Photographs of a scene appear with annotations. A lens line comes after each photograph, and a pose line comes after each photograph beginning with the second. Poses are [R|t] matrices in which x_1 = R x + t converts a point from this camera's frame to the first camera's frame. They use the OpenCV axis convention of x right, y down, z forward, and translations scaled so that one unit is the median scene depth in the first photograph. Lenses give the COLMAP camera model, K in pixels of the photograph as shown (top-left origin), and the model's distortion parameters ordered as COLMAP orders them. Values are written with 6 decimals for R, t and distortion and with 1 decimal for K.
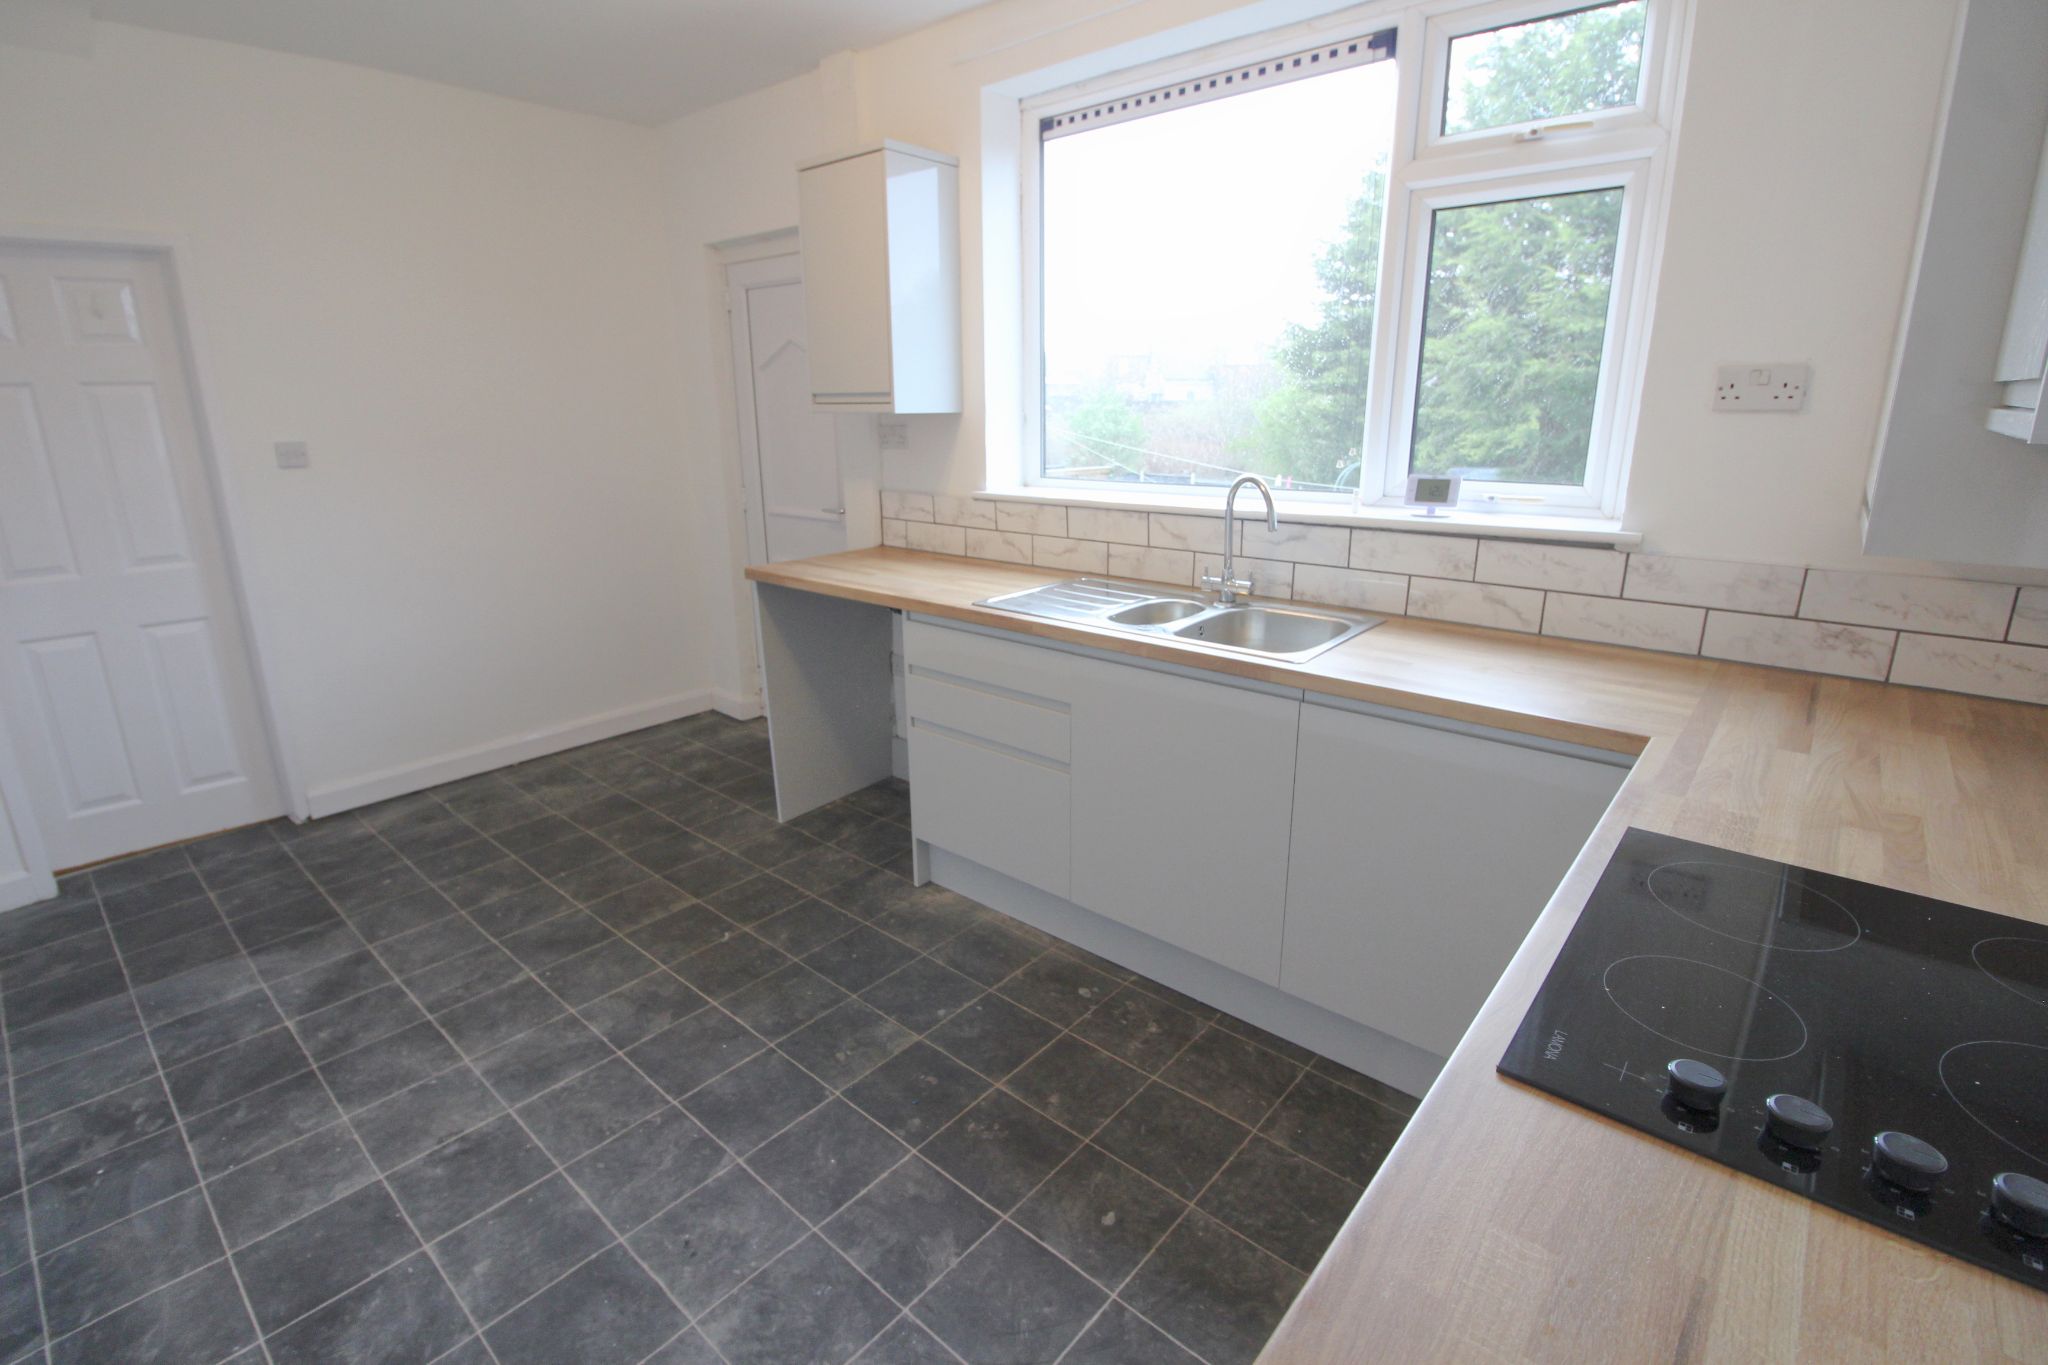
lens RADIAL K [[943.5, 0, 1016.0], [0, 943.5, 659.8], [0, 0, 1]] dist [0.001138, -0.013340]
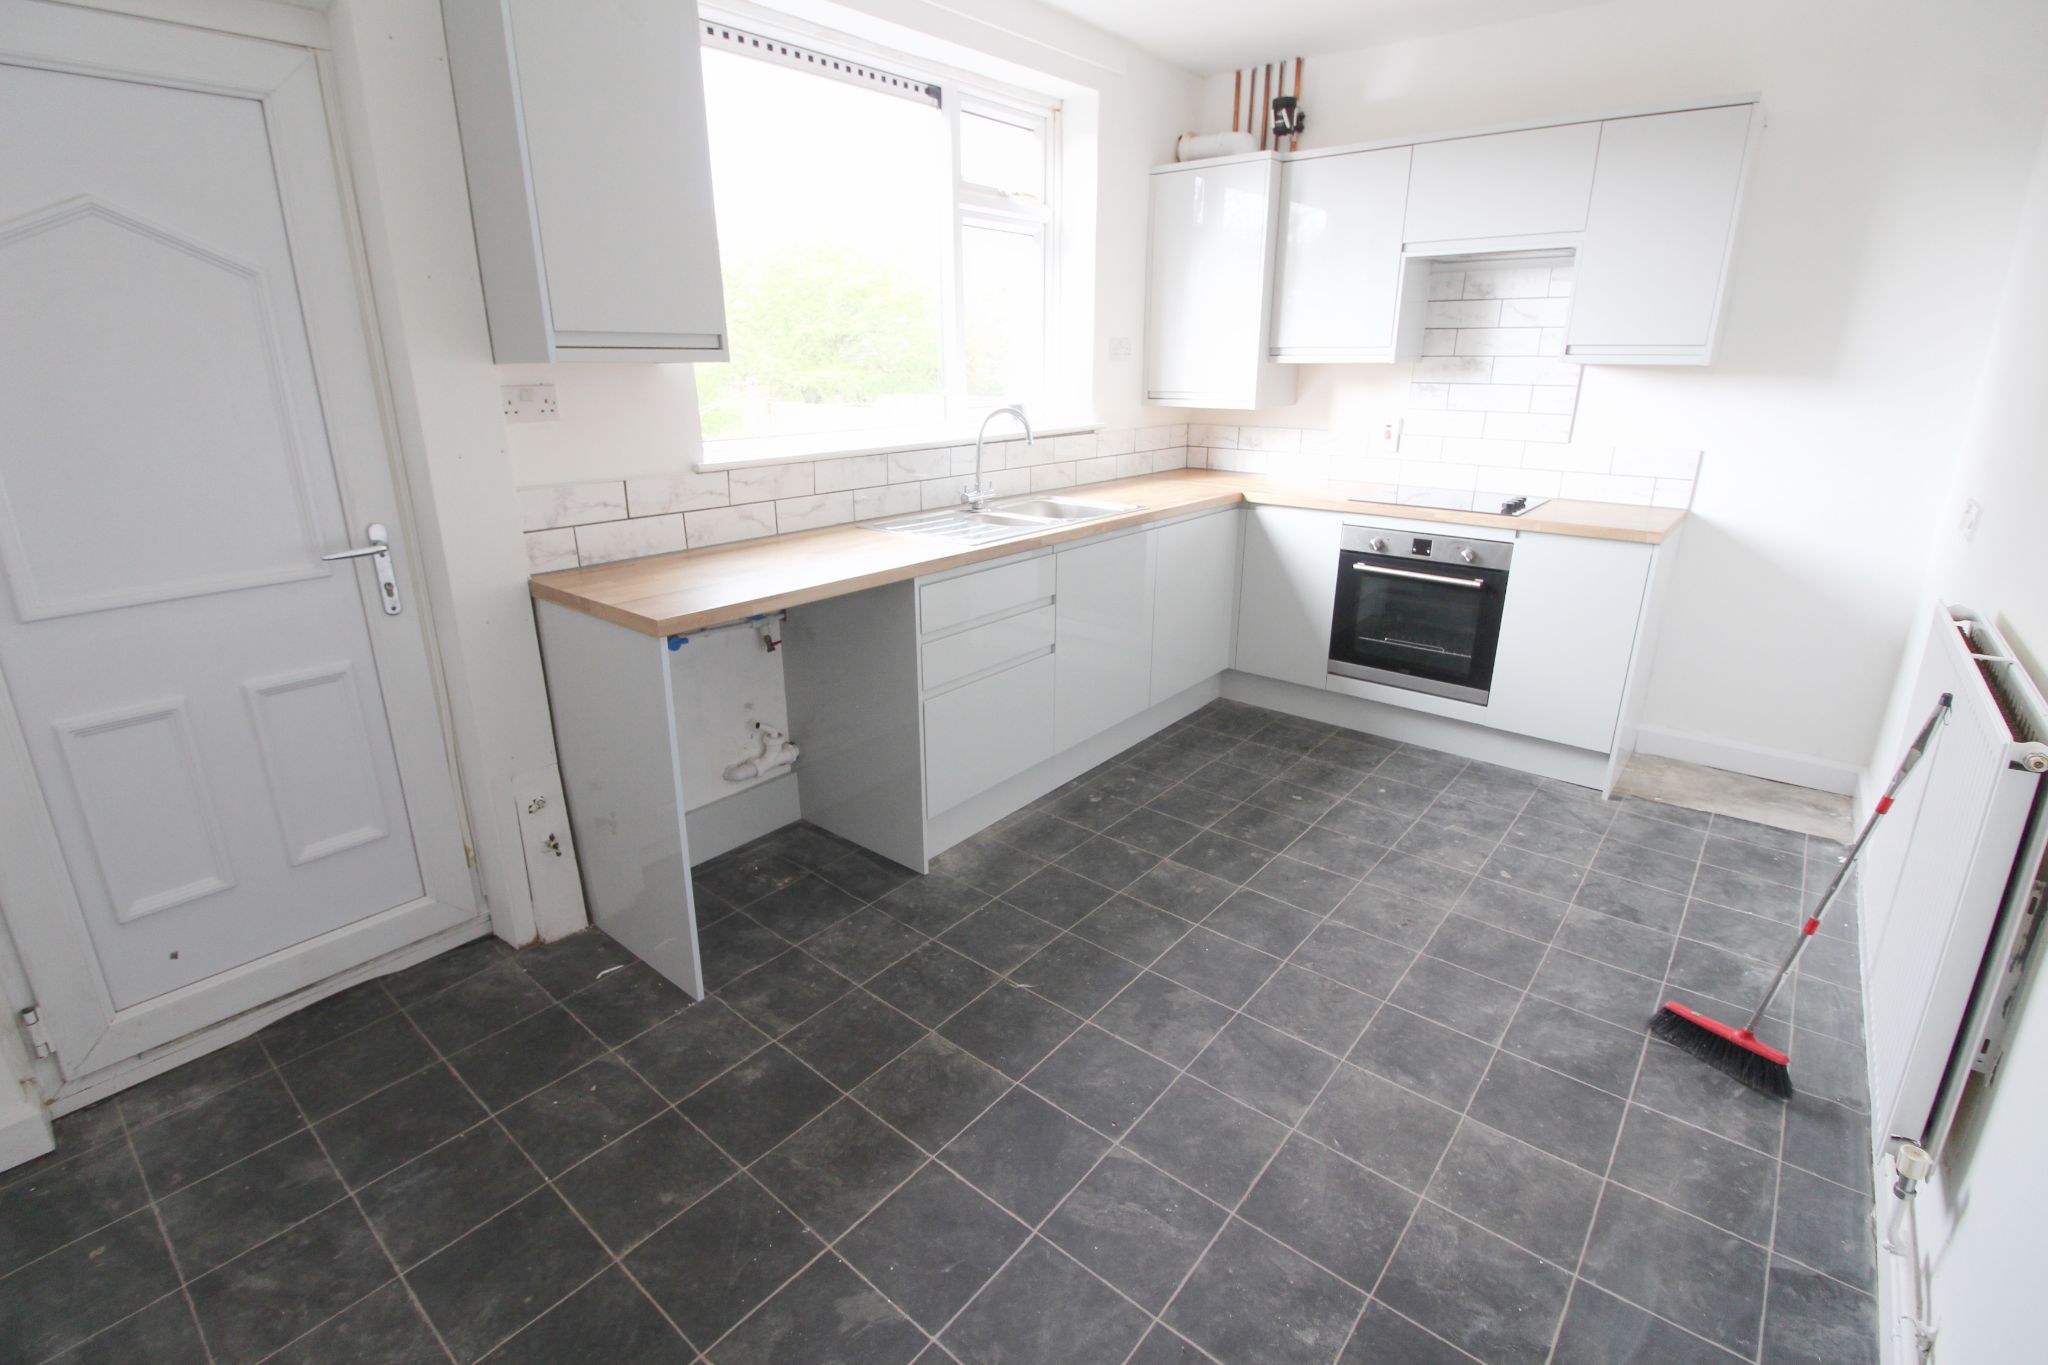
lens RADIAL K [[943.5, 0, 1016.0], [0, 943.5, 659.8], [0, 0, 1]] dist [0.001138, -0.013340]
pose [[-0.022900, -0.291554, 0.956280, -1.317872], [0.269180, 0.919408, 0.286758, -0.278766], [-0.962818, 0.263979, 0.057426, 1.129181]]
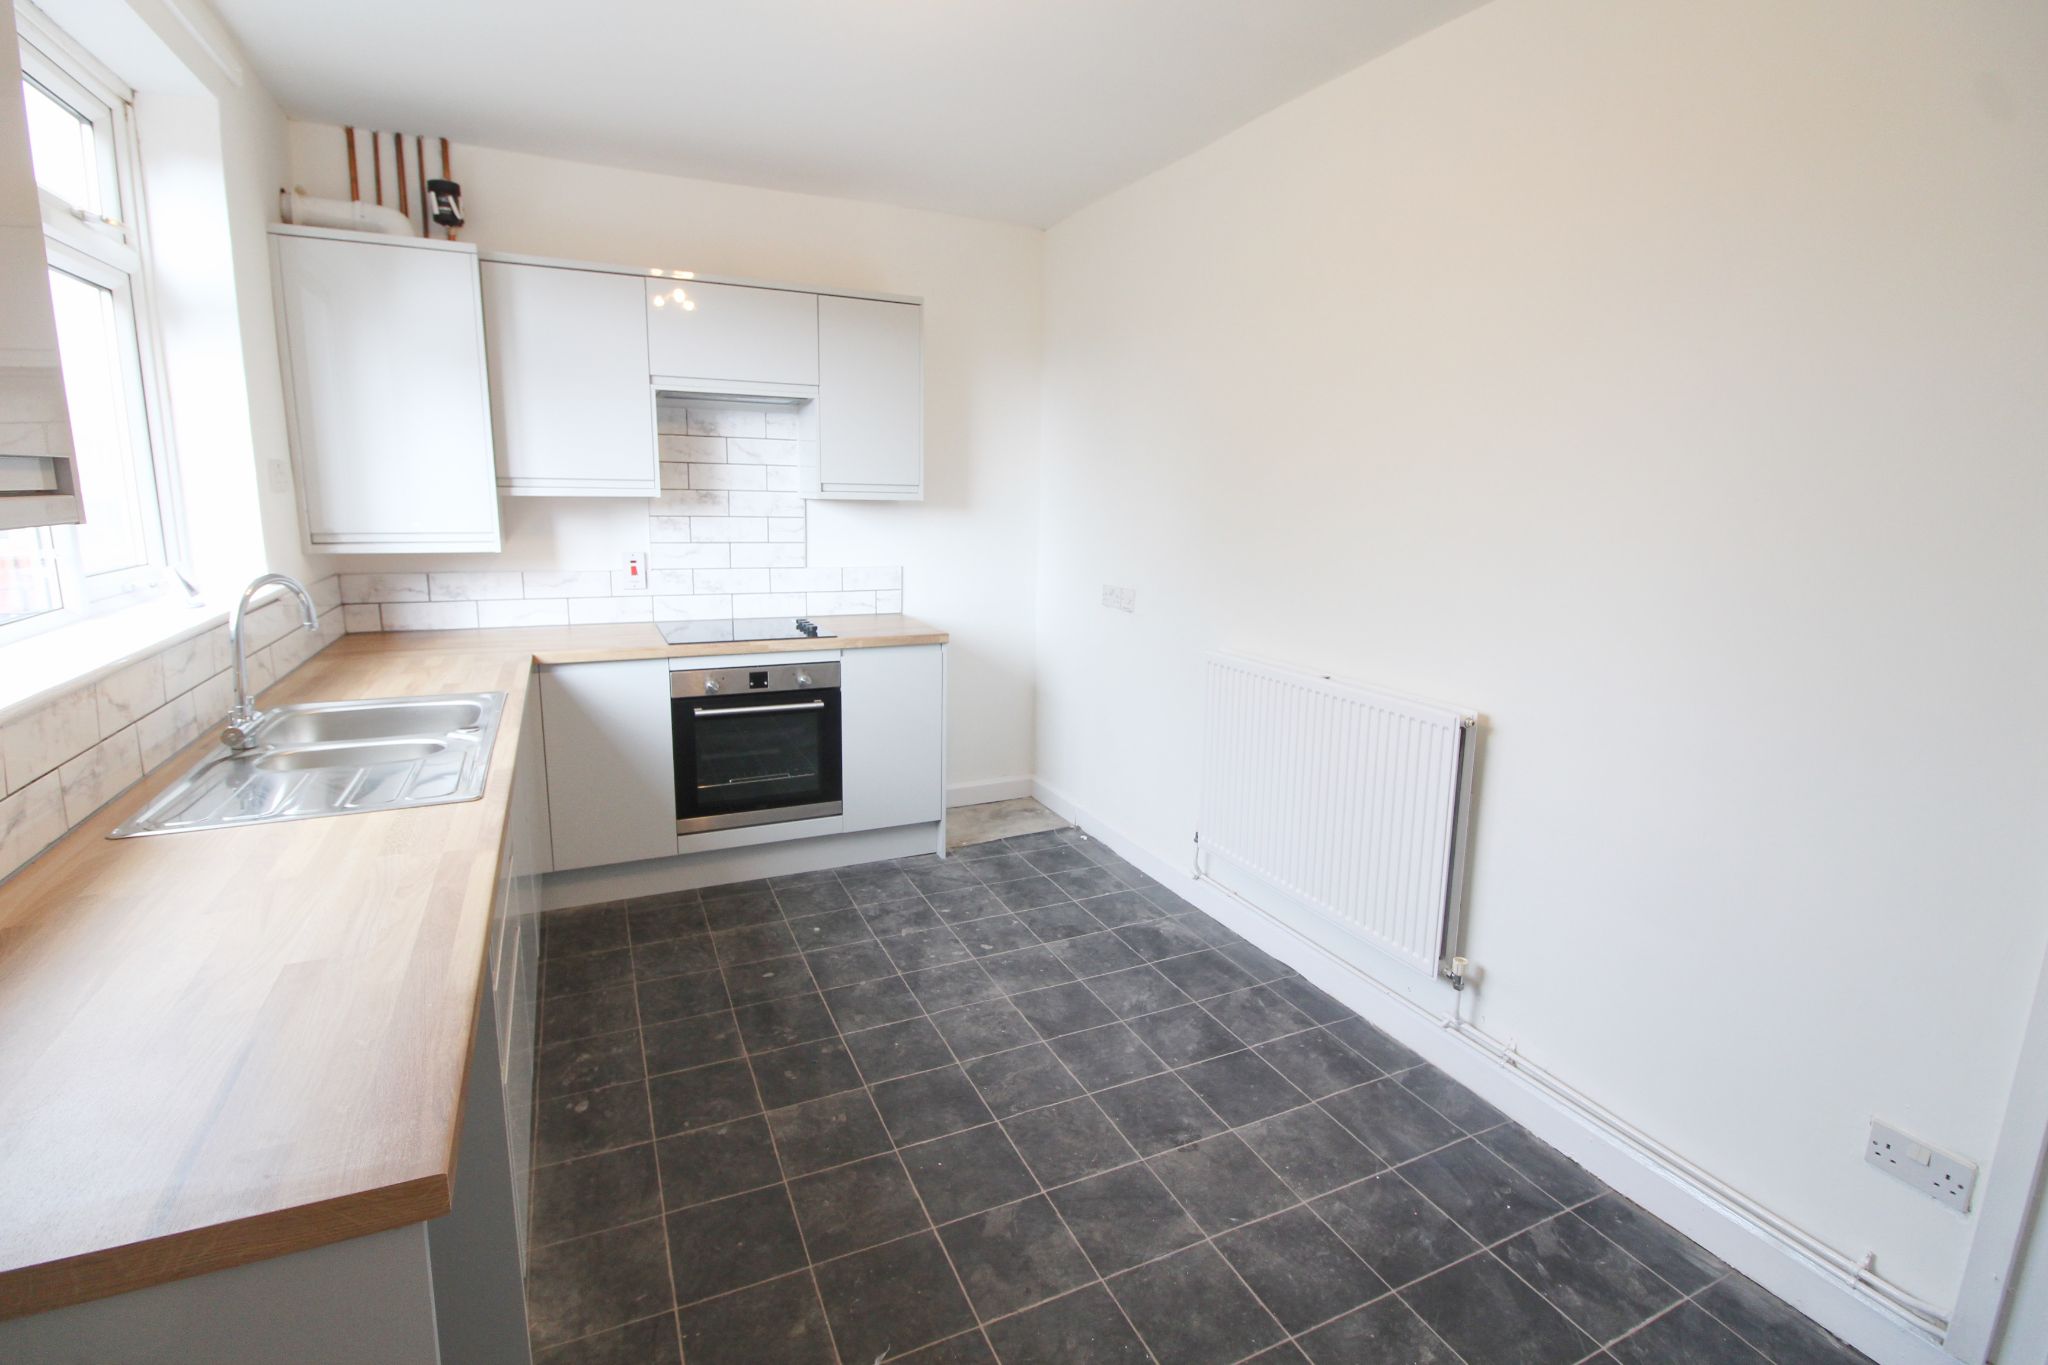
lens RADIAL K [[943.5, 0, 1016.0], [0, 943.5, 659.8], [0, 0, 1]] dist [0.001138, -0.013340]
pose [[-0.914672, -0.078299, 0.396540, -0.756938], [0.100249, 0.906458, 0.410224, -0.448782], [-0.391567, 0.414973, -0.821263, 1.631216]]
